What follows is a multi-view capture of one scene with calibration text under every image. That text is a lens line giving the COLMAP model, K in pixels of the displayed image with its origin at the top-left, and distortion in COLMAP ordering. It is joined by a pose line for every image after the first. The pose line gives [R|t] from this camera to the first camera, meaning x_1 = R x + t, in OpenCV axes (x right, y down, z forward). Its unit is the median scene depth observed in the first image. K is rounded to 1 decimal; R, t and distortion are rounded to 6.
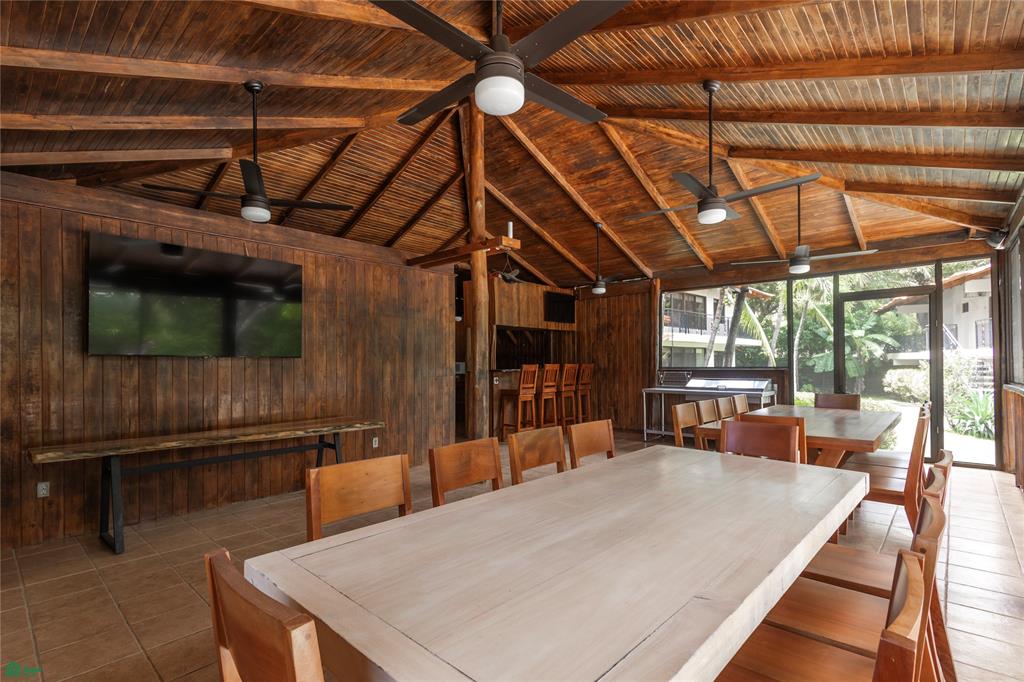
lens RADIAL K [[478.7, 0, 516.0], [0, 478.7, 359.9], [0, 0, 1]] dist [0.000448, 0.000015]
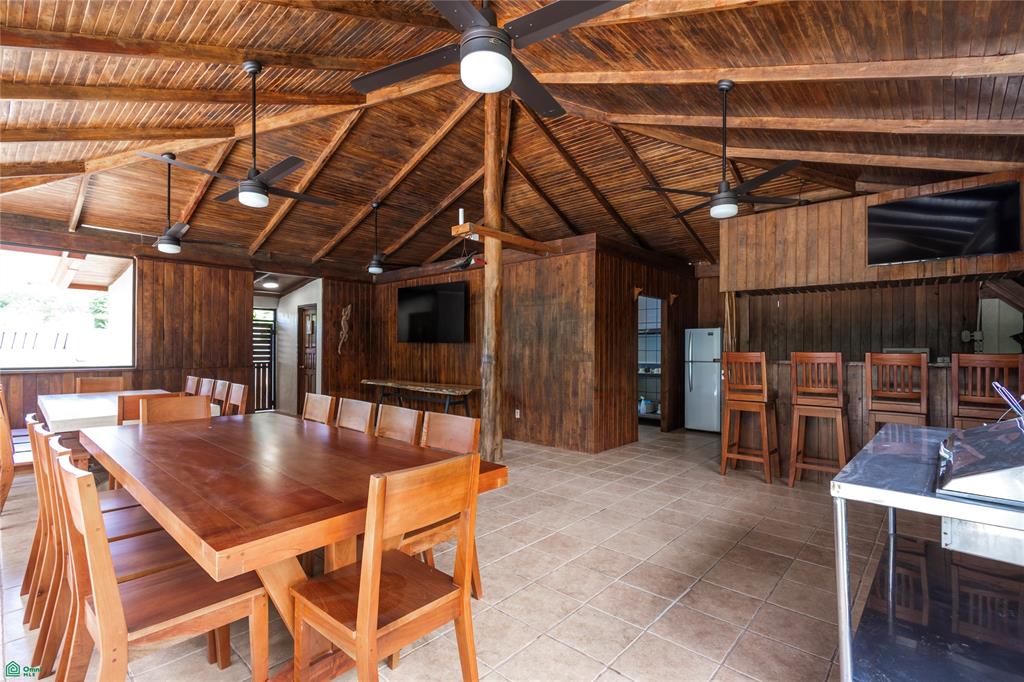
lens RADIAL K [[478.7, 0, 511.8], [0, 478.7, 342.6], [0, 0, 1]] dist [0.000448, 0.000015]
pose [[-0.007089, -0.001488, -0.999974, 0.814598], [0.003124, 0.999994, -0.001510, -0.002033], [0.999970, -0.003135, -0.007085, 0.906119]]
